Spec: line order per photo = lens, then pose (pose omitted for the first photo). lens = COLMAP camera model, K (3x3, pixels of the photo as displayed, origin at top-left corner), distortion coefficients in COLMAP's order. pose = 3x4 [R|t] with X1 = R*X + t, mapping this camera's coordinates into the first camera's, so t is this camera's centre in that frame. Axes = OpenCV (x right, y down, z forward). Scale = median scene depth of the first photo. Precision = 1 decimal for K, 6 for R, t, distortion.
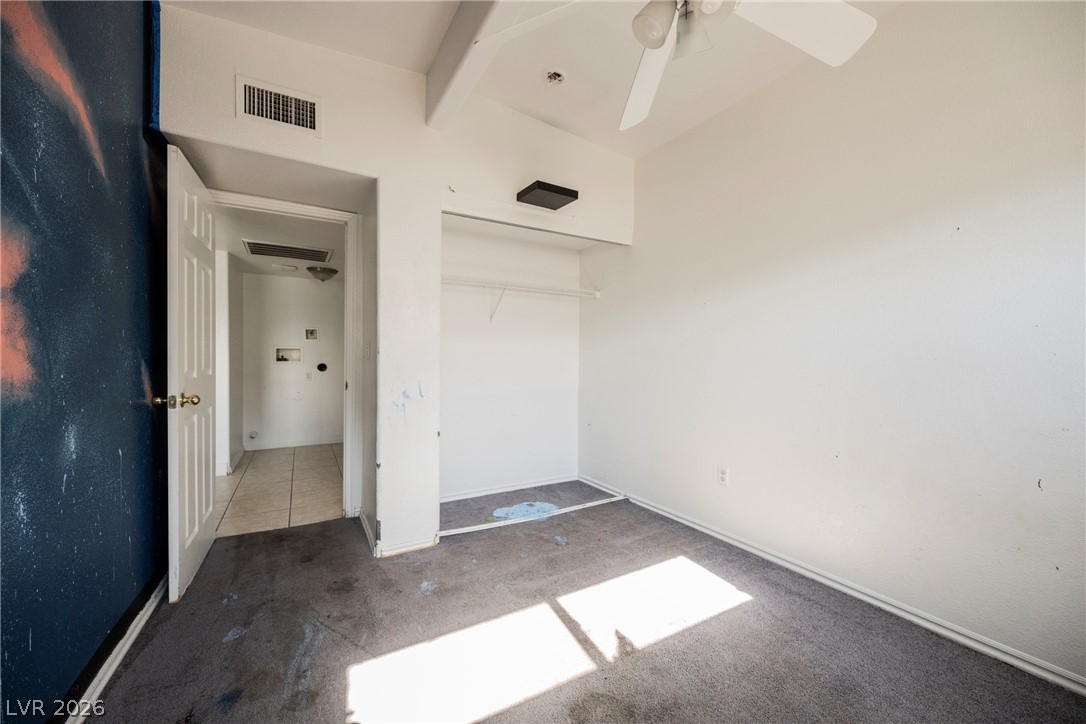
lens RADIAL K [[421.4, 0, 544.4], [0, 421.4, 361.9], [0, 0, 1]] dist [-0.000973, -0.000189]
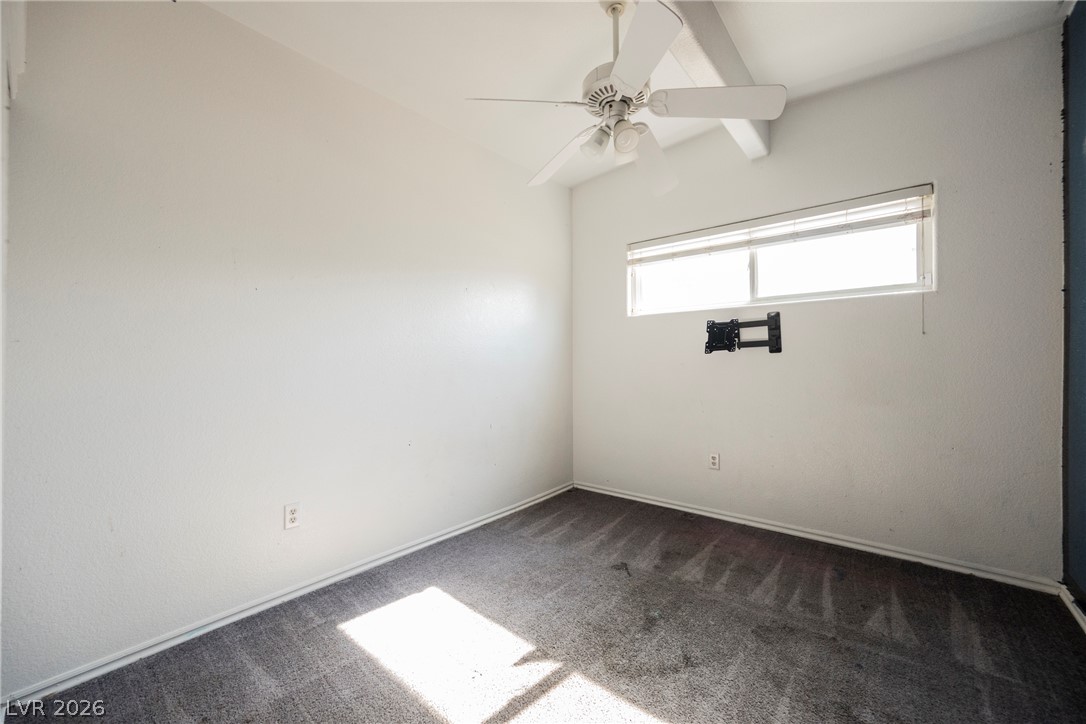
lens RADIAL K [[421.4, 0, 543.0], [0, 421.4, 364.0], [0, 0, 1]] dist [-0.000973, -0.000189]
pose [[-0.348022, 0.002617, 0.937483, -0.625992], [0.004227, 0.999990, -0.001222, -0.010718], [-0.937477, 0.003537, -0.348029, 1.112733]]
